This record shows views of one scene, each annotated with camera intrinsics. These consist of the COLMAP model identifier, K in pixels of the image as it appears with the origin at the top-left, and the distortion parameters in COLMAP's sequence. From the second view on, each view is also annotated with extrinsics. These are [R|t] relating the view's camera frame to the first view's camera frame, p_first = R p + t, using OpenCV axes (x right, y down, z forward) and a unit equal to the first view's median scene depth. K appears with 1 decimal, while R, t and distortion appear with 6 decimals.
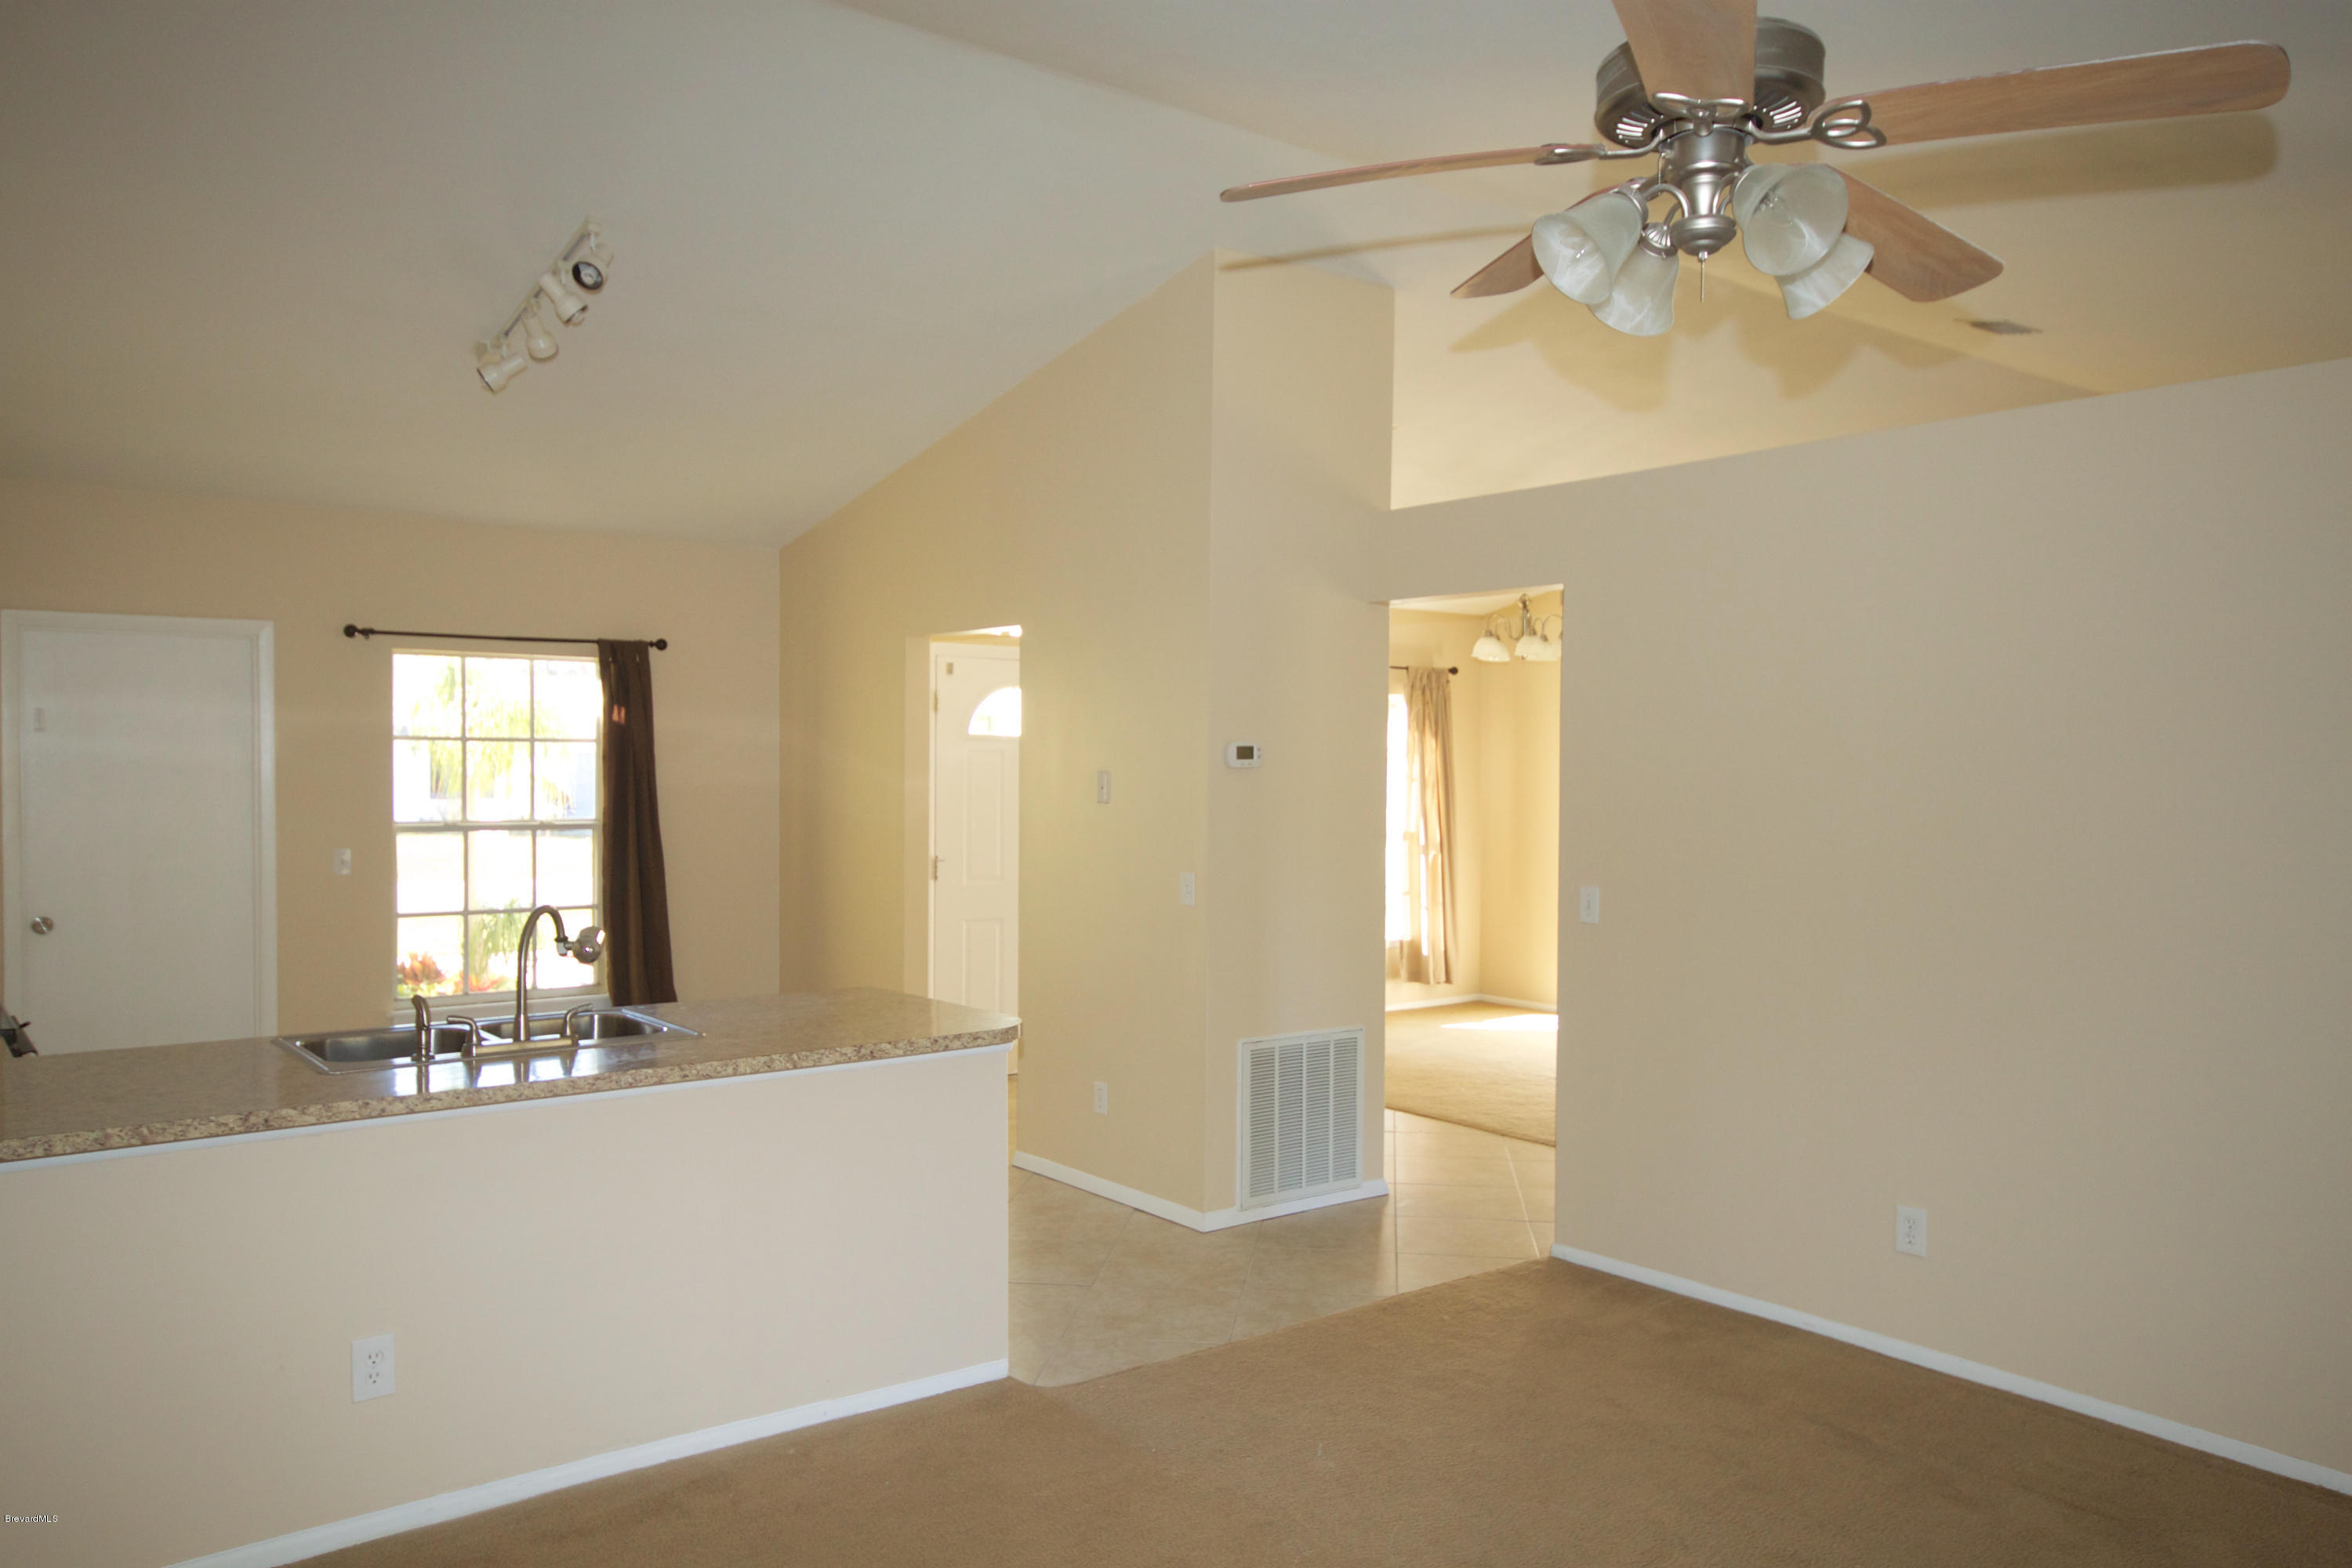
lens RADIAL K [[1666.0, 0, 1177.5], [0, 1666.0, 782.8], [0, 0, 1]] dist [-0.021595, 0.018385]
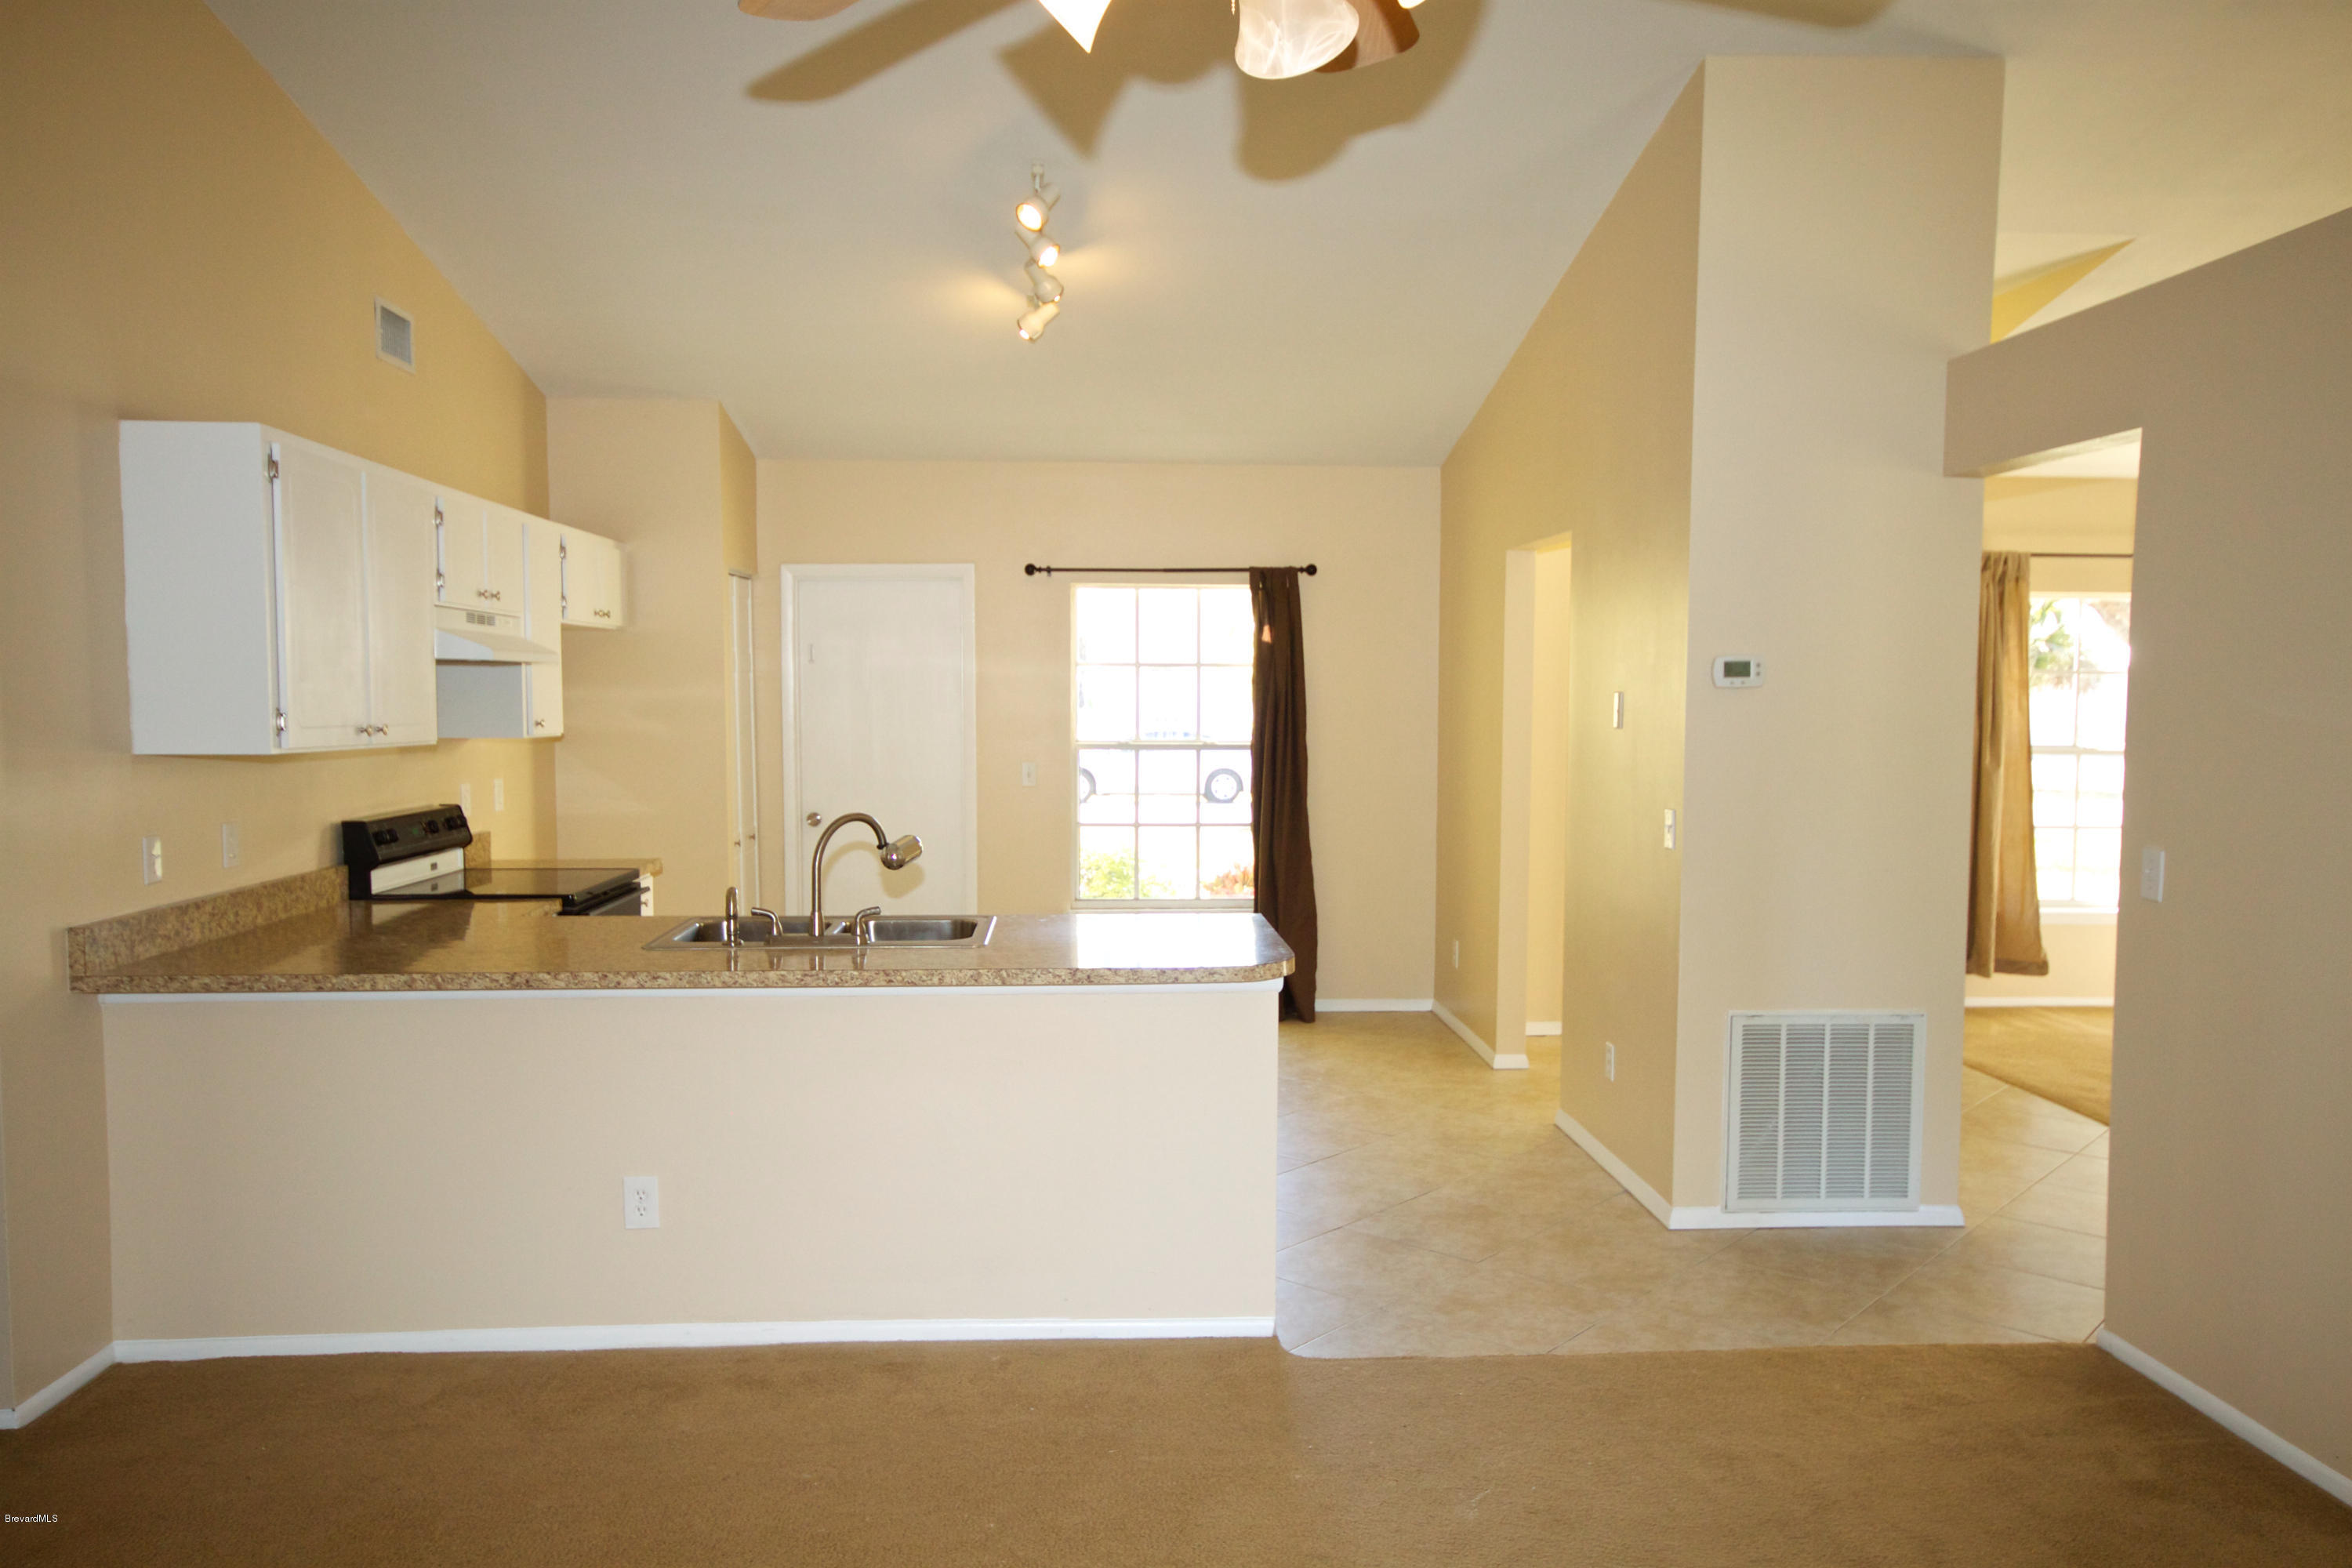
lens RADIAL K [[1666.0, 0, 1174.2], [0, 1666.0, 783.9], [0, 0, 1]] dist [-0.021595, 0.018385]
pose [[0.823056, 0.029055, -0.567217, 0.279063], [-0.004152, 0.998972, 0.045147, 0.002692], [0.567946, -0.034803, 0.822330, 0.153903]]
